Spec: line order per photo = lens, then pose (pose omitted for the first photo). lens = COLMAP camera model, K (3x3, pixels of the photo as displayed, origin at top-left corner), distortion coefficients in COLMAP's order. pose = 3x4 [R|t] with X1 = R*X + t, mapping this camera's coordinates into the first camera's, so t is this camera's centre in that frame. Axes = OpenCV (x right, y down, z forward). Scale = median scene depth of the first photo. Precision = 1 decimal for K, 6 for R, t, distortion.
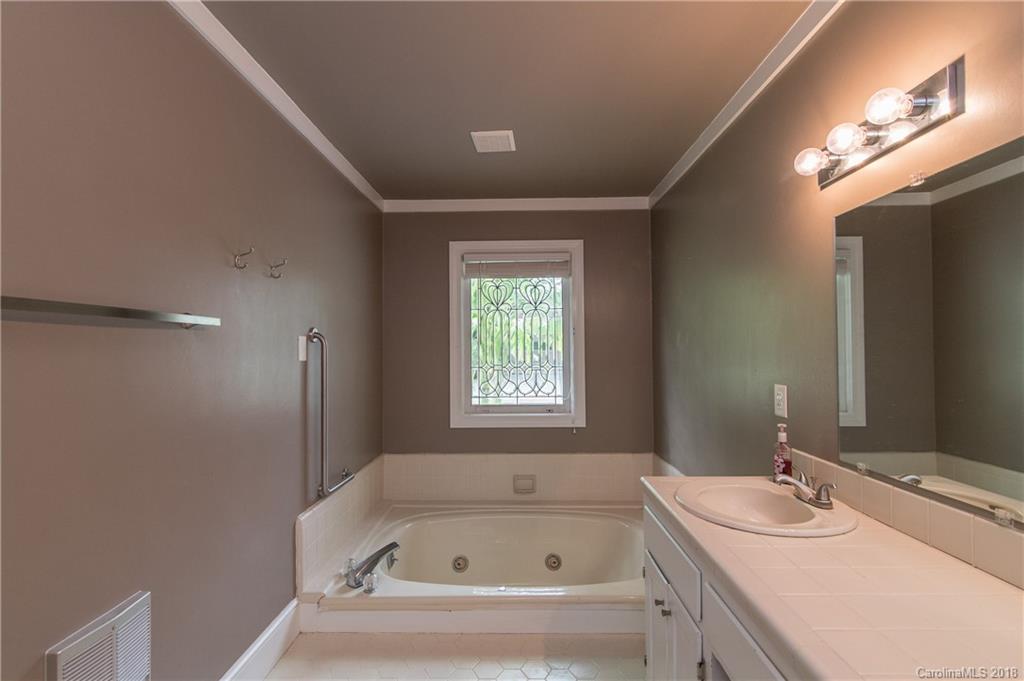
lens RADIAL K [[459.9, 0, 512.0], [0, 459.9, 340.5], [0, 0, 1]] dist [0.000986, -0.000778]
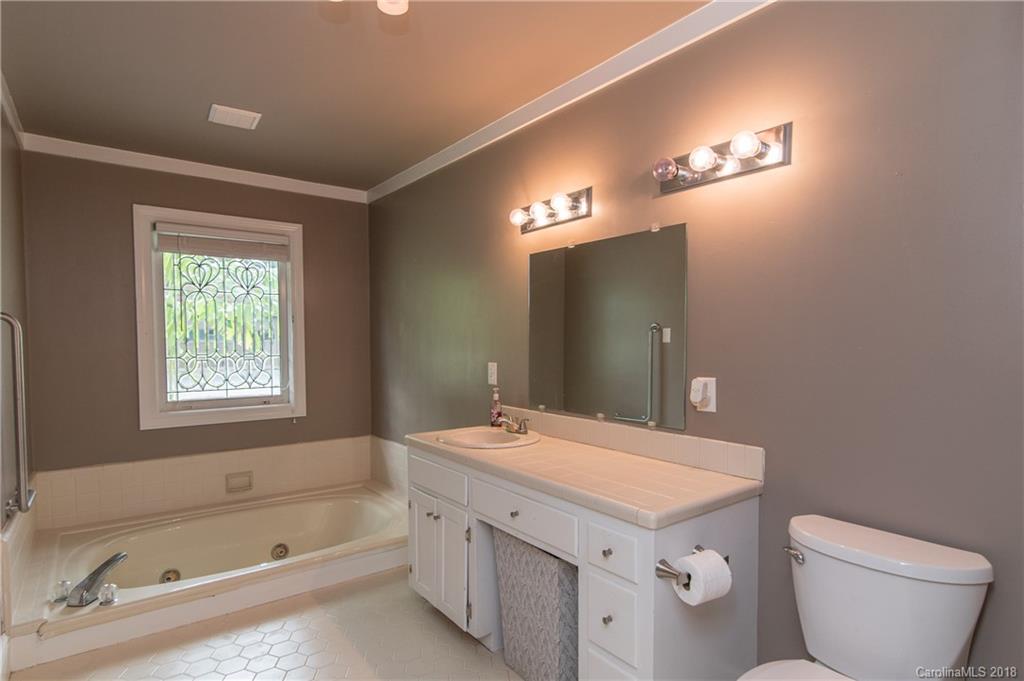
lens RADIAL K [[542.8, 0, 505.8], [0, 542.8, 365.2], [0, 0, 1]] dist [-0.000177, -0.000236]
pose [[0.792828, -0.021519, 0.609066, -0.211273], [-0.017996, 0.998114, 0.058689, 0.001993], [-0.609180, -0.057491, 0.790945, -0.186555]]
